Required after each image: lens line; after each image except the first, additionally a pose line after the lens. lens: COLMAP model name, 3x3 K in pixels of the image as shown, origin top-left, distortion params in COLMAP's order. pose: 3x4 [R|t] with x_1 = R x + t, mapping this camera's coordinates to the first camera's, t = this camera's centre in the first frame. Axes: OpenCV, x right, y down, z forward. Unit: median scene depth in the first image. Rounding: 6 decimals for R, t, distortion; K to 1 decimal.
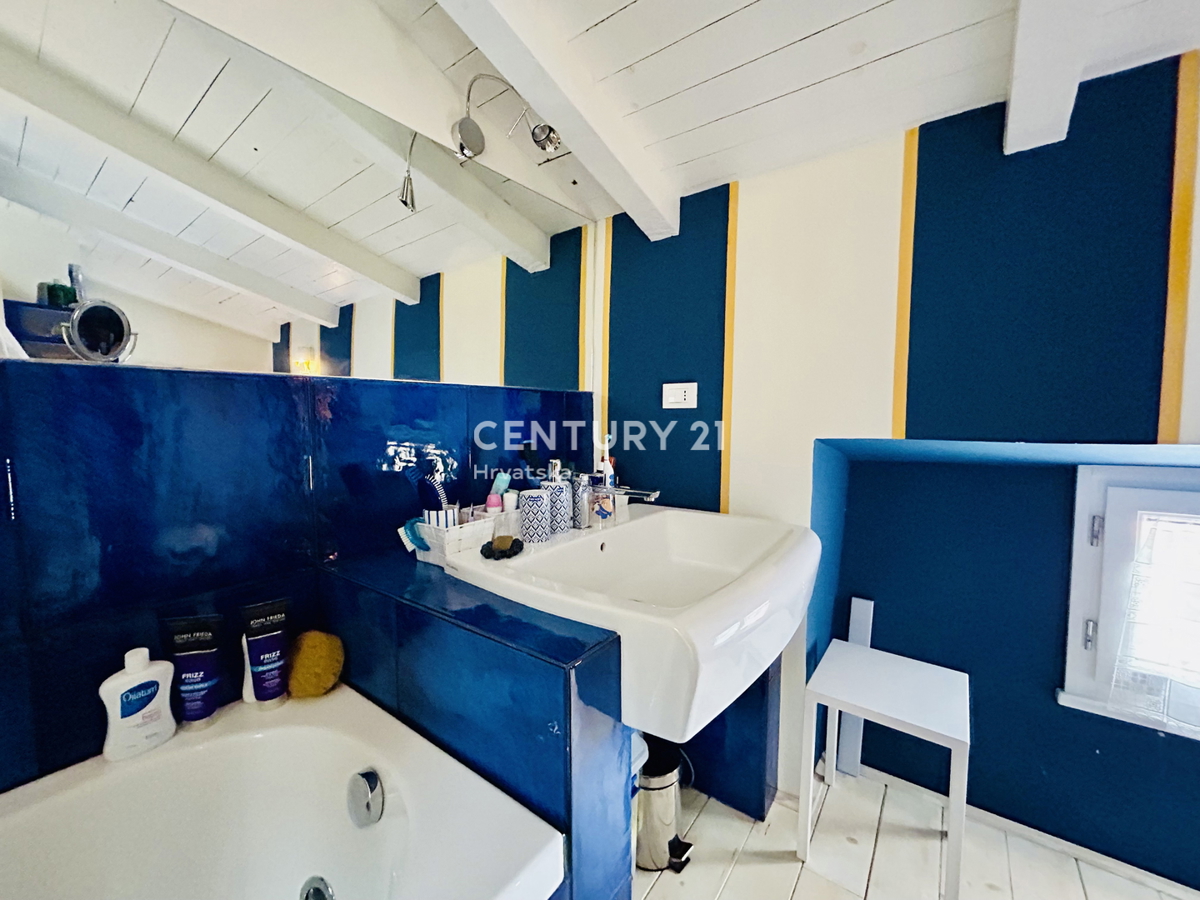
lens RADIAL K [[484.3, 0, 592.7], [0, 484.3, 449.1], [0, 0, 1]] dist [0.000935, 0.001140]
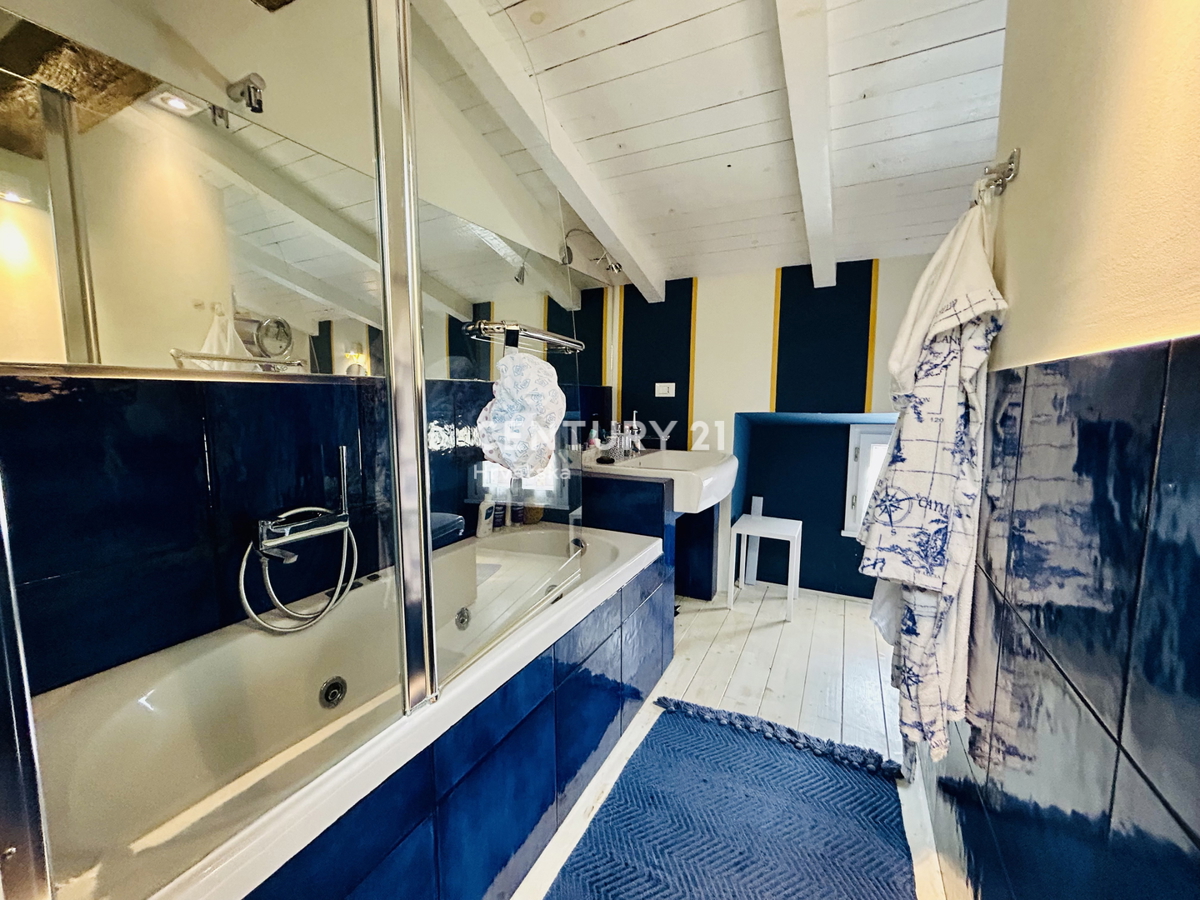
lens RADIAL K [[484.3, 0, 604.3], [0, 484.3, 450.3], [0, 0, 1]] dist [0.000935, 0.001140]
pose [[0.984044, -0.015852, 0.177220, -0.434492], [0.009644, 0.999311, 0.035835, 0.058353], [-0.177666, -0.033554, 0.983519, -0.888050]]
